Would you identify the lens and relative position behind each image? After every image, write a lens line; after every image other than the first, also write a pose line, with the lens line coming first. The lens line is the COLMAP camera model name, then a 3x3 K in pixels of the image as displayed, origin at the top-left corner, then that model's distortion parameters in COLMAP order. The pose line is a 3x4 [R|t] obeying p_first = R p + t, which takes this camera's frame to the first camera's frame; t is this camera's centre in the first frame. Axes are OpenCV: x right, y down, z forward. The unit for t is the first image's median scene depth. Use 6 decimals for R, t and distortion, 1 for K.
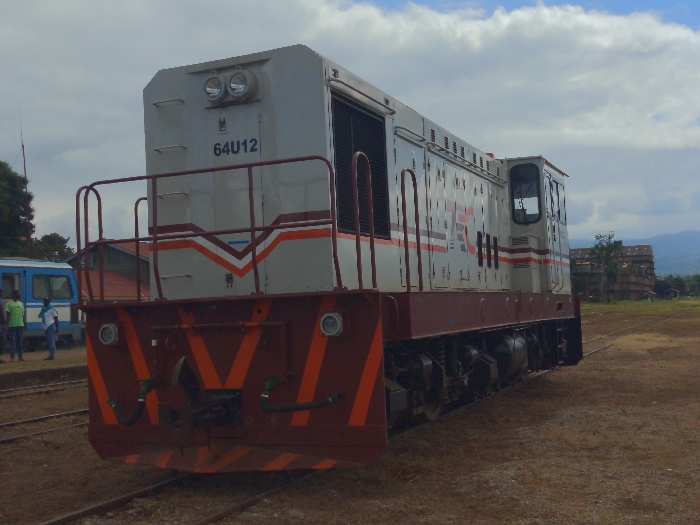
lens RADIAL K [[851.2, 0, 349.1], [0, 851.2, 261.7], [0, 0, 1]] dist [0.026512, 0.000000]
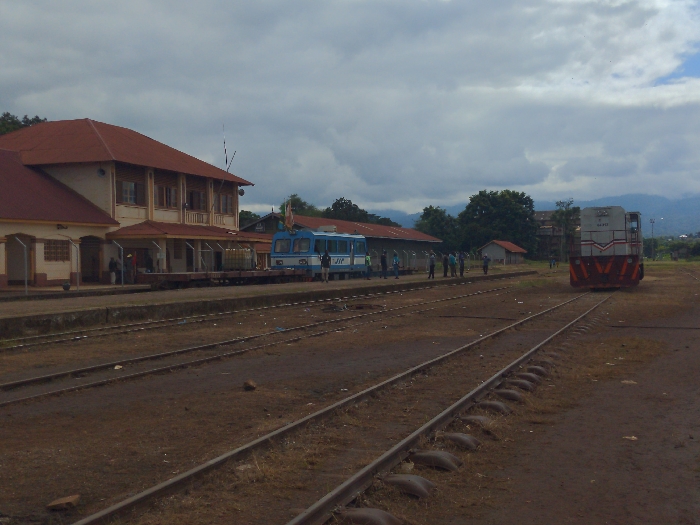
lens RADIAL K [[851.2, 0, 350.8], [0, 851.2, 263.2], [0, 0, 1]] dist [0.026512, 0.000000]
pose [[0.997901, 0.017314, 0.062405, -1.872638], [-0.020610, 0.998405, 0.052564, -0.140160], [-0.061395, -0.053740, 0.996666, -3.803013]]
